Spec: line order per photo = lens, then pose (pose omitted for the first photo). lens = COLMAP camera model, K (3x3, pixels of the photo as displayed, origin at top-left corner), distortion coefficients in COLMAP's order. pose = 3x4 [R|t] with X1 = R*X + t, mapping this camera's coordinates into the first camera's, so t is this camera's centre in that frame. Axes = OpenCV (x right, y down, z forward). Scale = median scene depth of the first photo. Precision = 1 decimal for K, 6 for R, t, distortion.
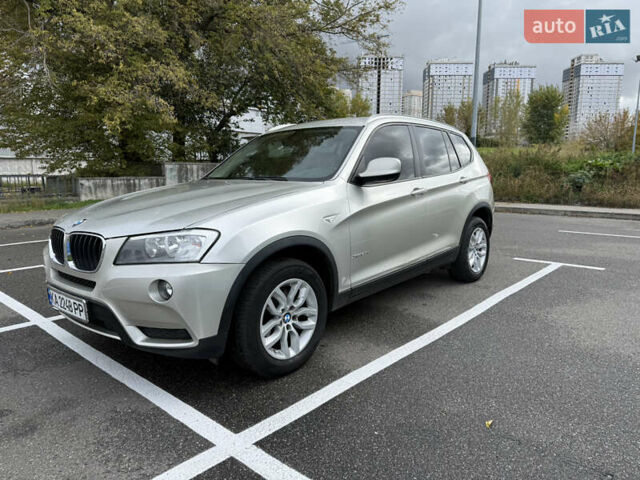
lens RADIAL K [[447.0, 0, 320.0], [0, 447.0, 240.0], [0, 0, 1]] dist [0.072421, -0.094596]
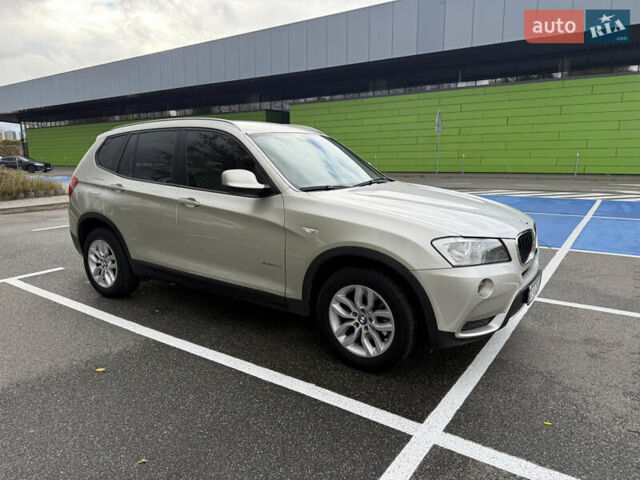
lens RADIAL K [[447.0, 0, 320.0], [0, 447.0, 240.0], [0, 0, 1]] dist [0.072421, -0.094596]
pose [[-0.122864, -0.186411, 0.974759, -1.225127], [0.164302, 0.964826, 0.205221, -0.241483], [-0.978728, 0.185369, -0.087915, 1.223870]]
